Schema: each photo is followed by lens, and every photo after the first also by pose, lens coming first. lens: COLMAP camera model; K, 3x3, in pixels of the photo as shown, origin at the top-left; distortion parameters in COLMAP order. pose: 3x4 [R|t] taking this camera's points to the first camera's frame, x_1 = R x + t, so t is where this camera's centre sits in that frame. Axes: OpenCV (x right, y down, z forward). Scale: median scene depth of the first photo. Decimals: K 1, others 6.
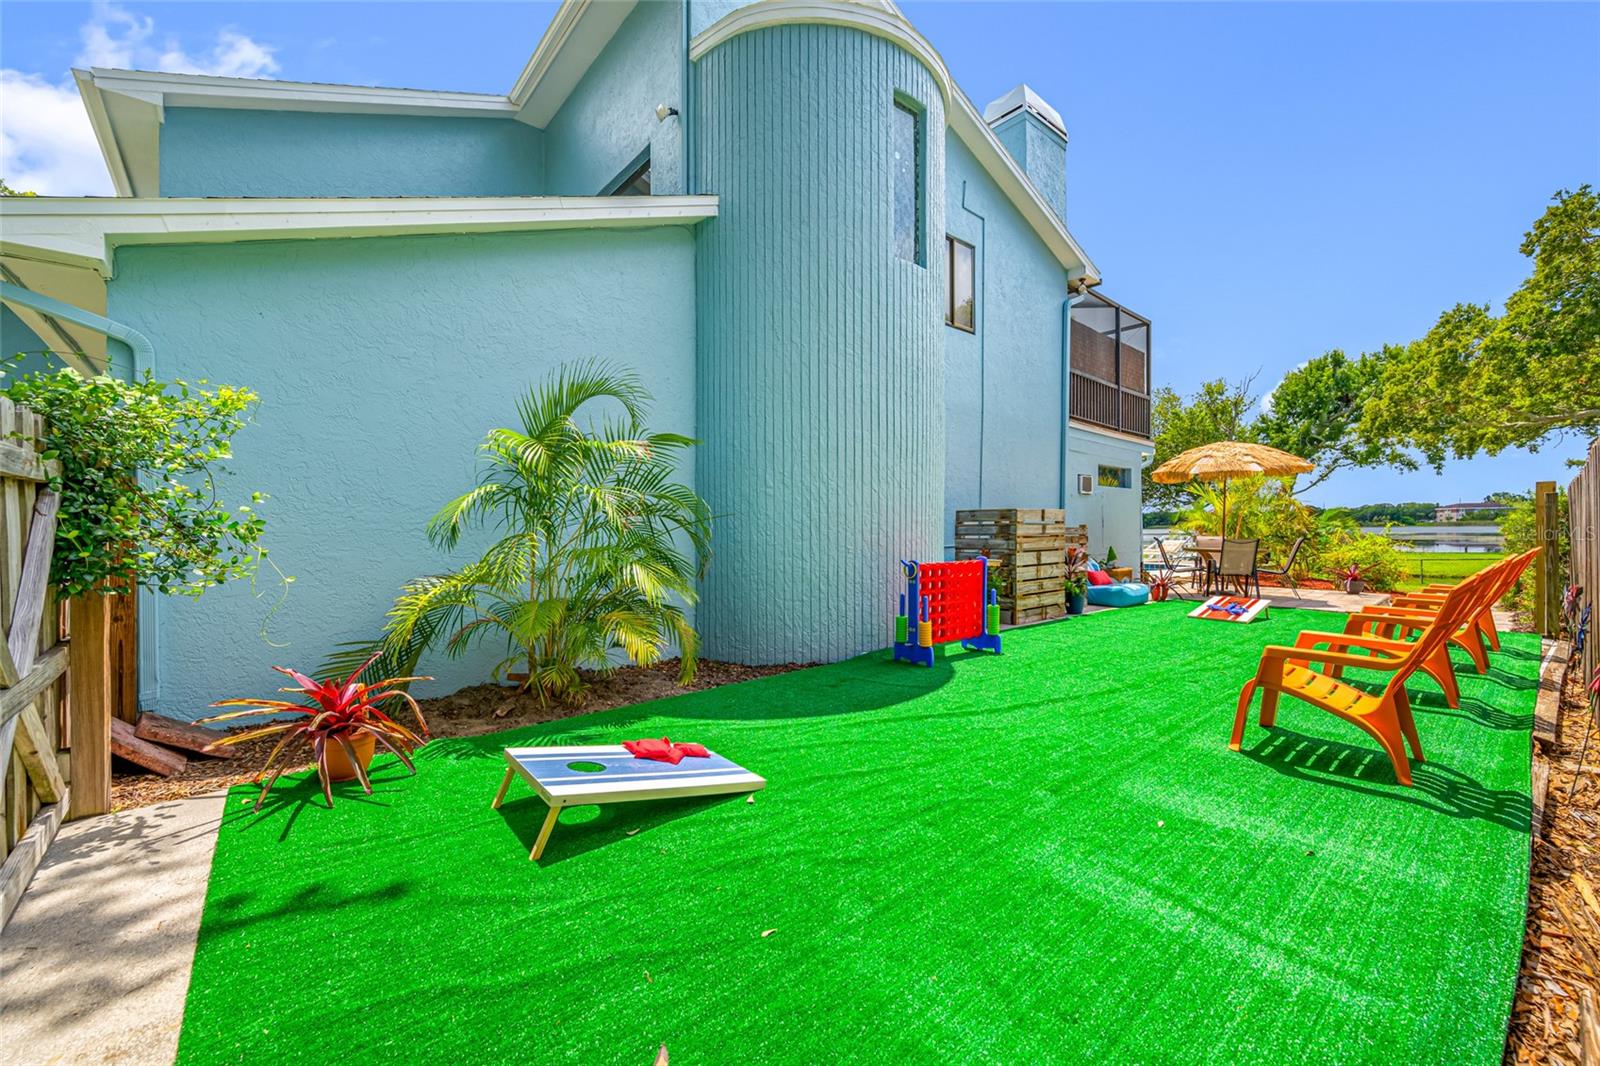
lens RADIAL K [[634.9, 0, 800.0], [0, 634.9, 537.1], [0, 0, 1]] dist [-0.002791, 0.000529]
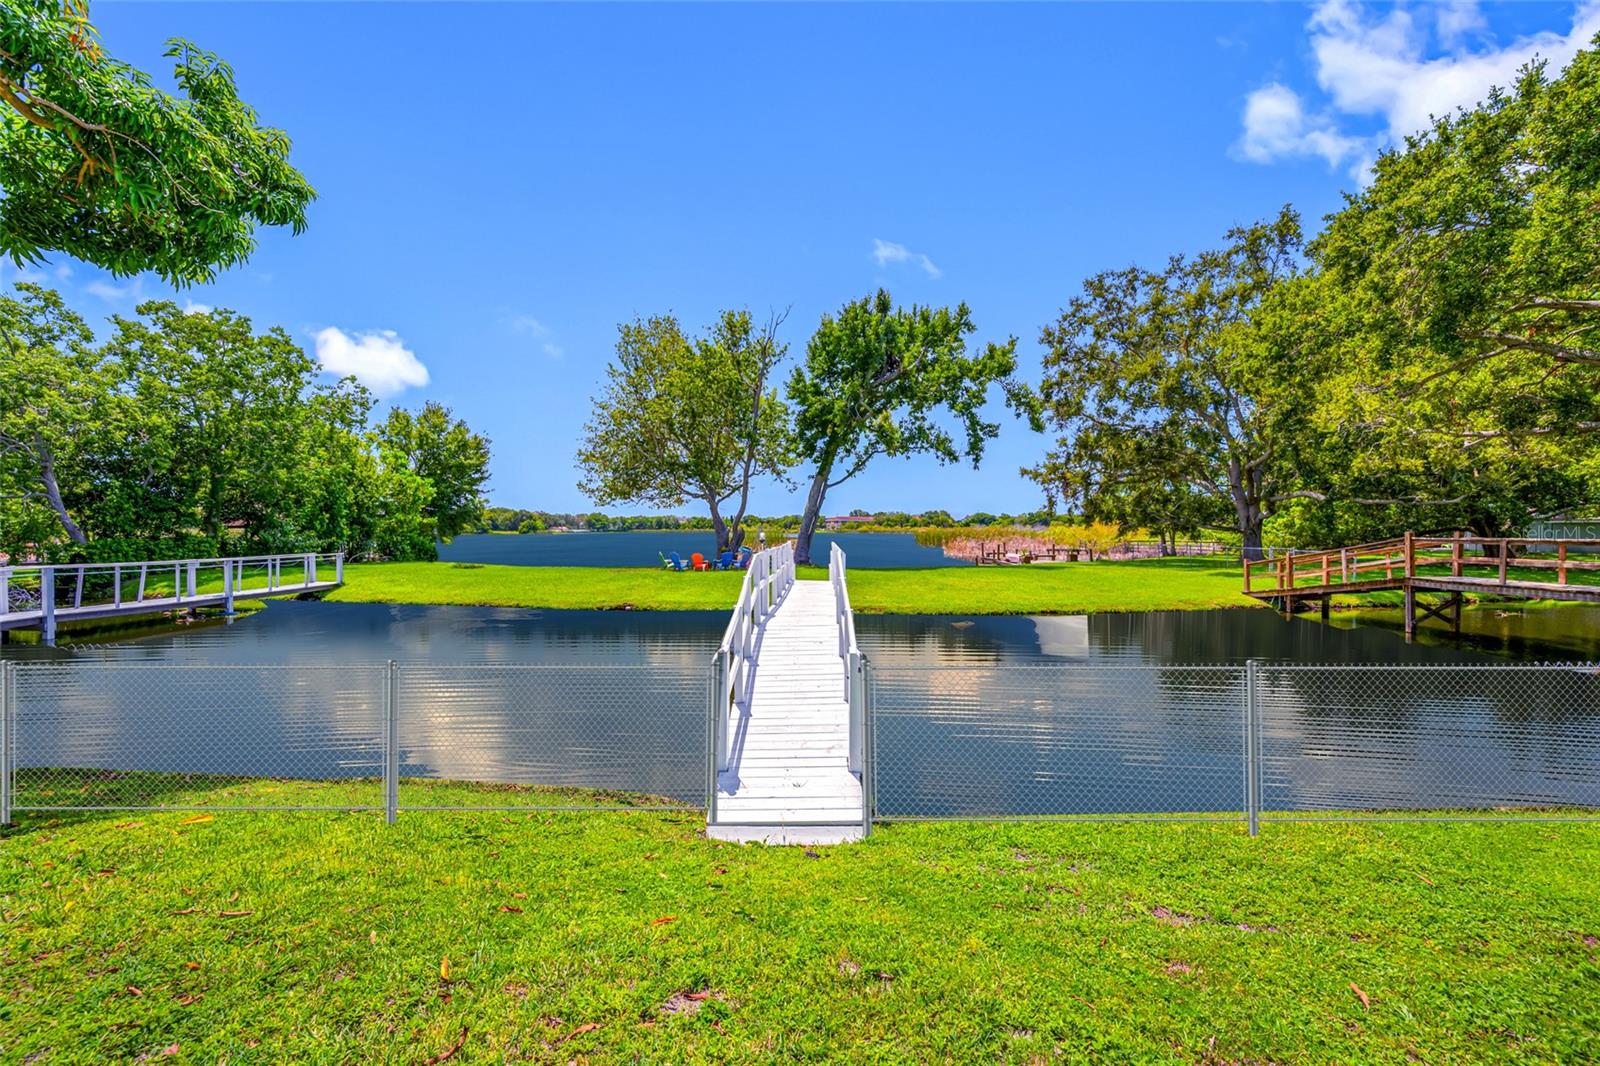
lens RADIAL K [[634.9, 0, 800.4], [0, 634.9, 533.6], [0, 0, 1]] dist [-0.002791, 0.000529]
pose [[0.725563, 0.005519, 0.688133, 0.268421], [0.002341, 0.999942, -0.010488, -0.008056], [-0.688152, 0.009220, 0.725508, 0.517417]]
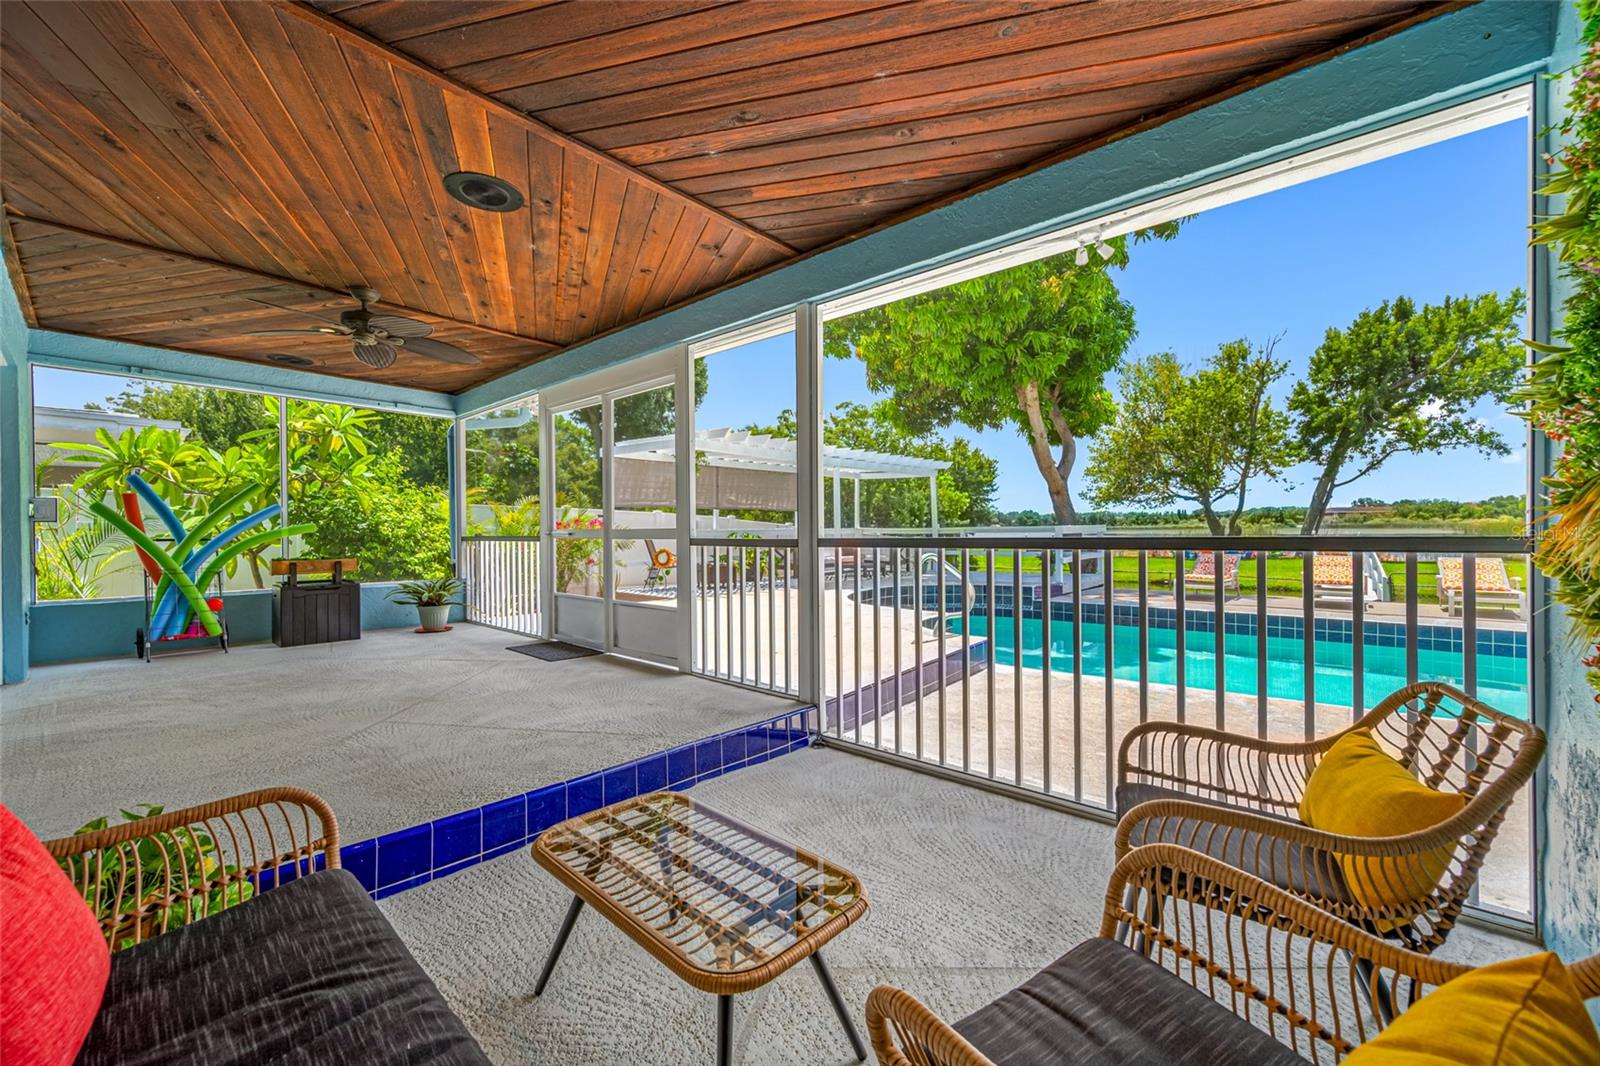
lens RADIAL K [[634.9, 0, 802.2], [0, 634.9, 529.1], [0, 0, 1]] dist [-0.002791, 0.000529]
pose [[0.992315, -0.000578, 0.123735, 0.034448], [0.002422, 0.999888, -0.014757, -0.006407], [-0.123712, 0.014944, 0.992206, 0.323381]]
